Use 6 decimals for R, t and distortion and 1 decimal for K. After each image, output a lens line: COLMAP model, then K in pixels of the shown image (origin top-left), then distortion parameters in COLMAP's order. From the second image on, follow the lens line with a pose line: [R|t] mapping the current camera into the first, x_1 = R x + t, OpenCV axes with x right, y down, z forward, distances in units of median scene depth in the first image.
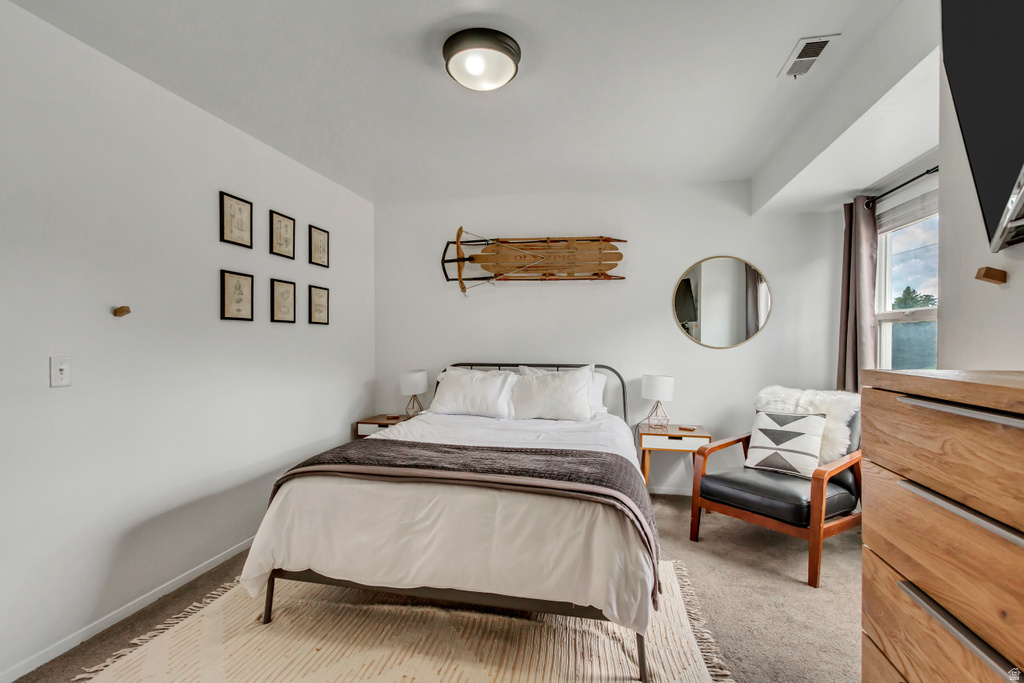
lens RADIAL K [[474.0, 0, 511.1], [0, 474.0, 345.1], [0, 0, 1]] dist [0.001182, -0.004063]
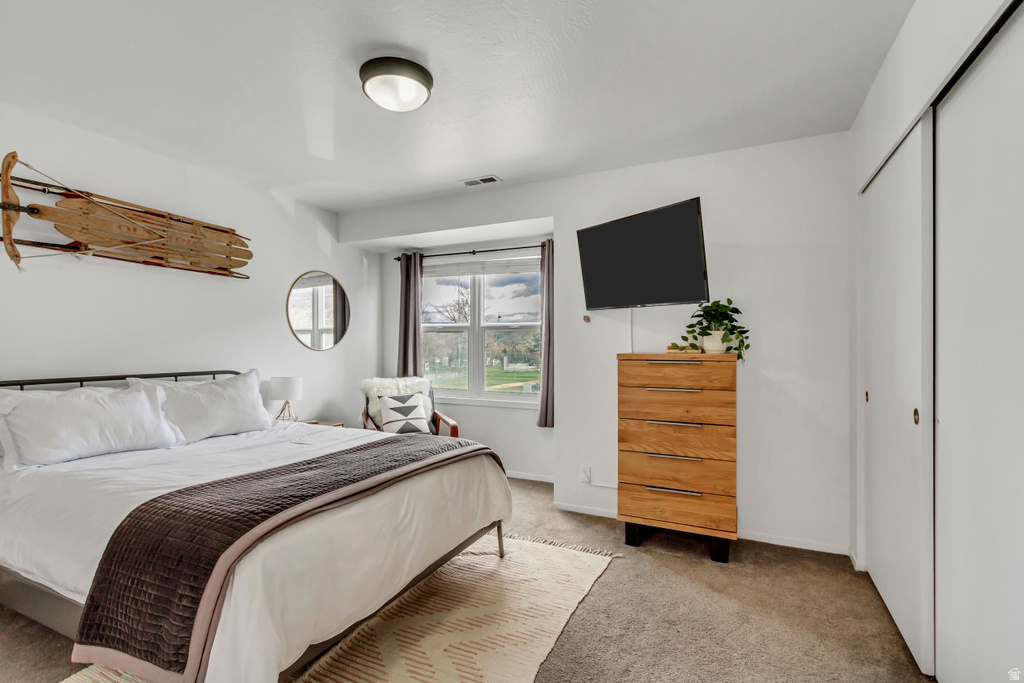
lens RADIAL K [[474.0, 0, 511.1], [0, 474.0, 345.1], [0, 0, 1]] dist [0.001182, -0.004063]
pose [[0.230130, -0.000957, 0.973159, -0.592268], [0.009077, 0.999958, -0.001163, -0.000421], [-0.973118, 0.009101, 0.230129, 0.280887]]
